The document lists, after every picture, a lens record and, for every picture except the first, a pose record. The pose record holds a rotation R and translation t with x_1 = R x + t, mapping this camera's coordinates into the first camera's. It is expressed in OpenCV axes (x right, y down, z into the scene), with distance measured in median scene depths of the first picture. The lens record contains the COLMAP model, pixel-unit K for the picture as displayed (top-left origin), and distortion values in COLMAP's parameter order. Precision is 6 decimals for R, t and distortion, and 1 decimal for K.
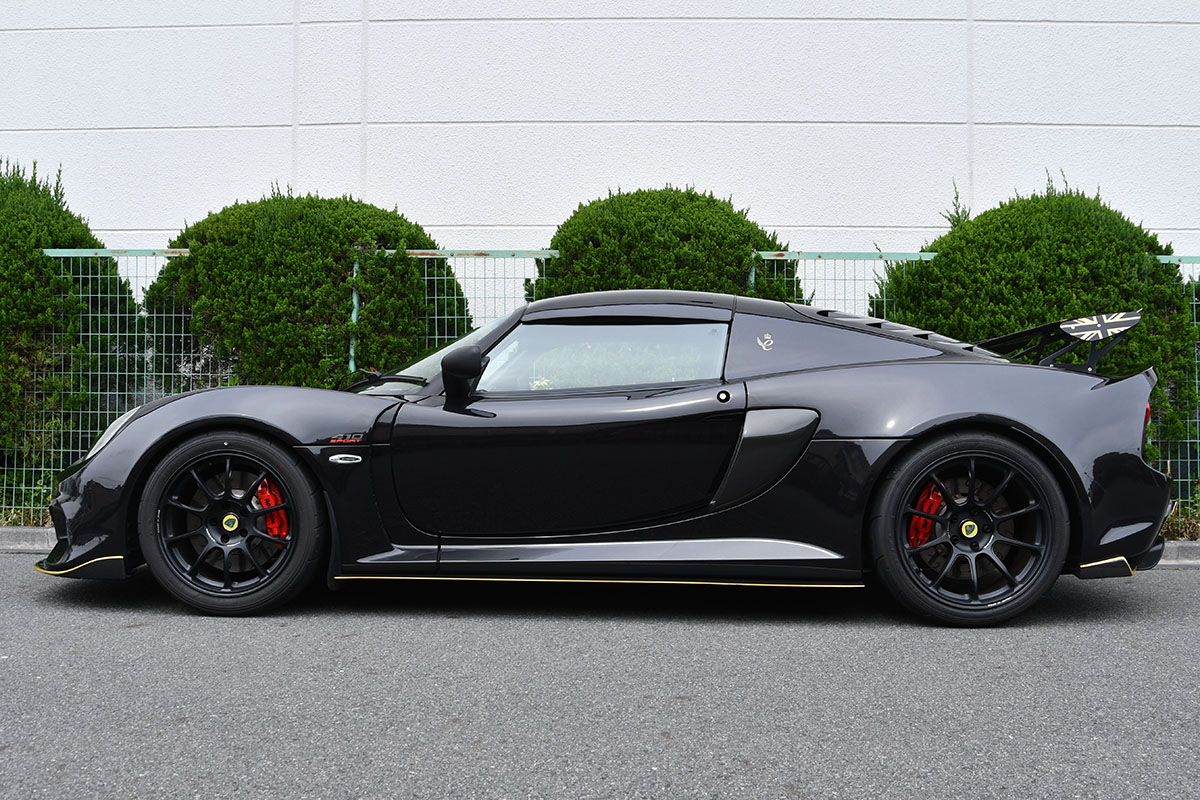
lens RADIAL K [[1336.4, 0, 600.0], [0, 1336.4, 400.0], [0, 0, 1]] dist [-0.096873, 0.029425]
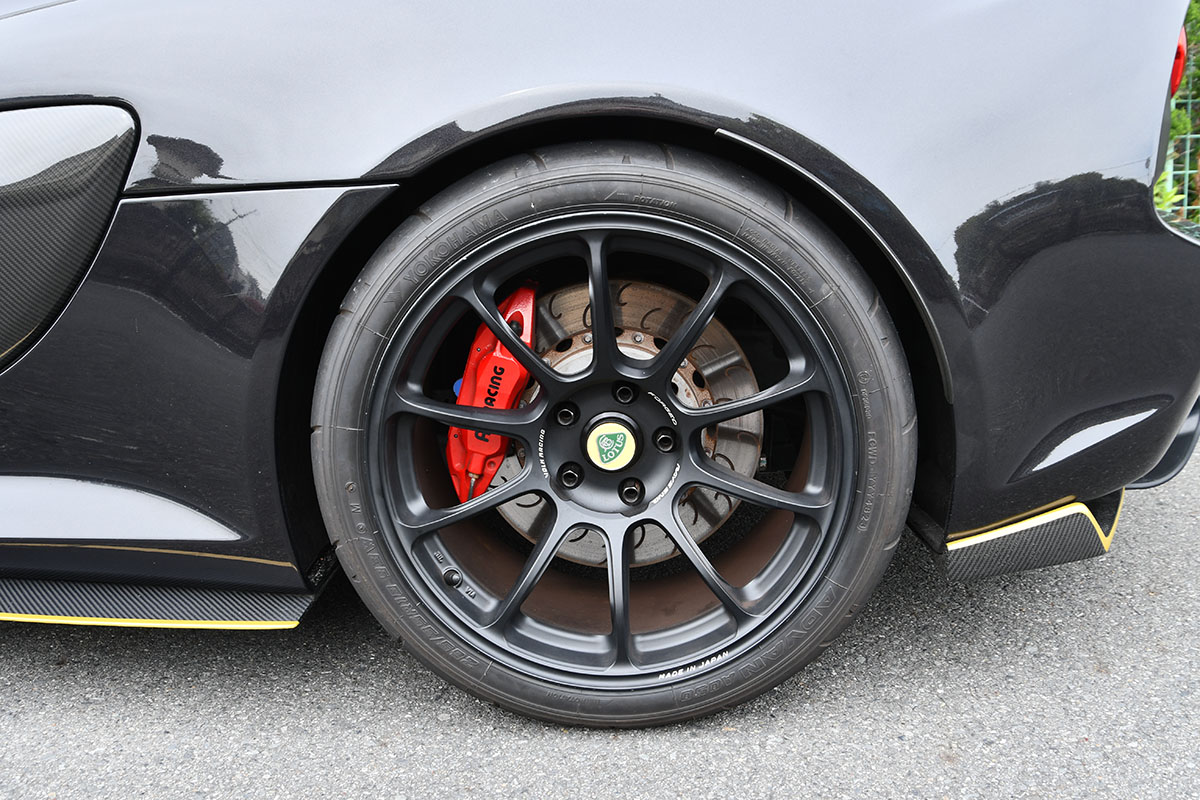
lens RADIAL K [[1241.7, 0, 600.0], [0, 1241.7, 400.0], [0, 0, 1]] dist [-0.159221, 0.002459]
pose [[0.997966, -0.040315, -0.049384, 0.277997], [0.052609, 0.958320, 0.280810, -0.000118], [0.036005, -0.282837, 0.958492, 0.674345]]
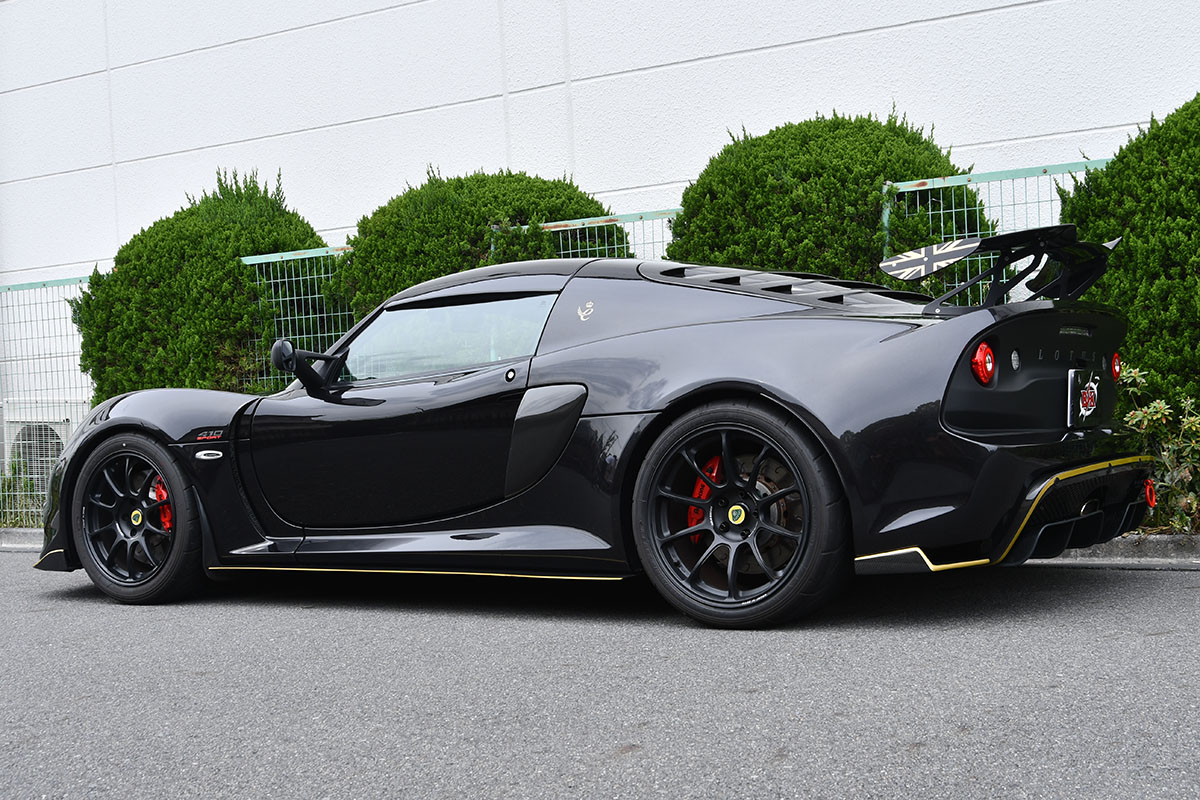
lens RADIAL K [[1660.3, 0, 617.5], [0, 1660.3, 466.0], [0, 0, 1]] dist [-0.025667, 0.071946]
pose [[0.863127, -0.028214, -0.504199, 0.720745], [0.056224, 0.997599, 0.040424, 0.017371], [0.501848, -0.063239, 0.862641, 0.032349]]
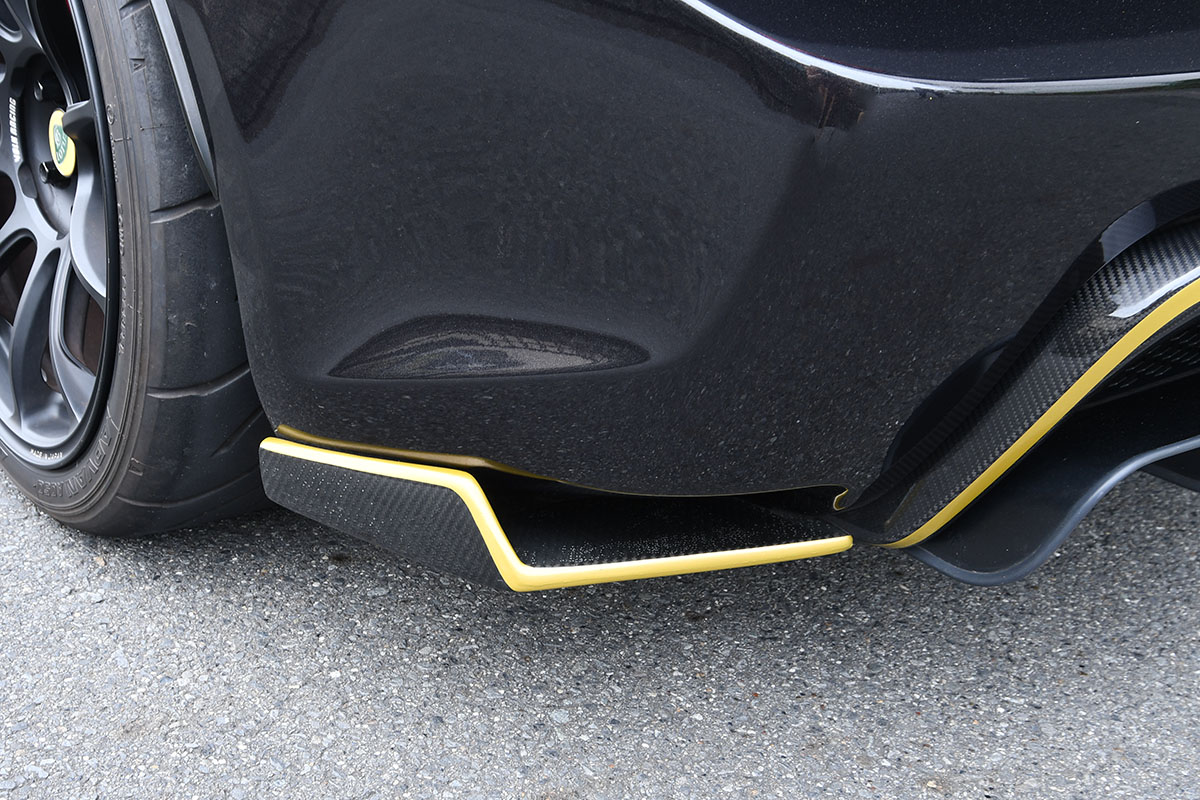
lens RADIAL K [[1336.4, 0, 600.0], [0, 1336.4, 400.0], [0, 0, 1]] dist [-0.096873, 0.029425]
pose [[0.678683, 0.342274, -0.649798, 0.503297], [-0.033149, 0.898138, 0.438462, 0.027099], [0.733683, -0.276037, 0.620897, 0.863860]]
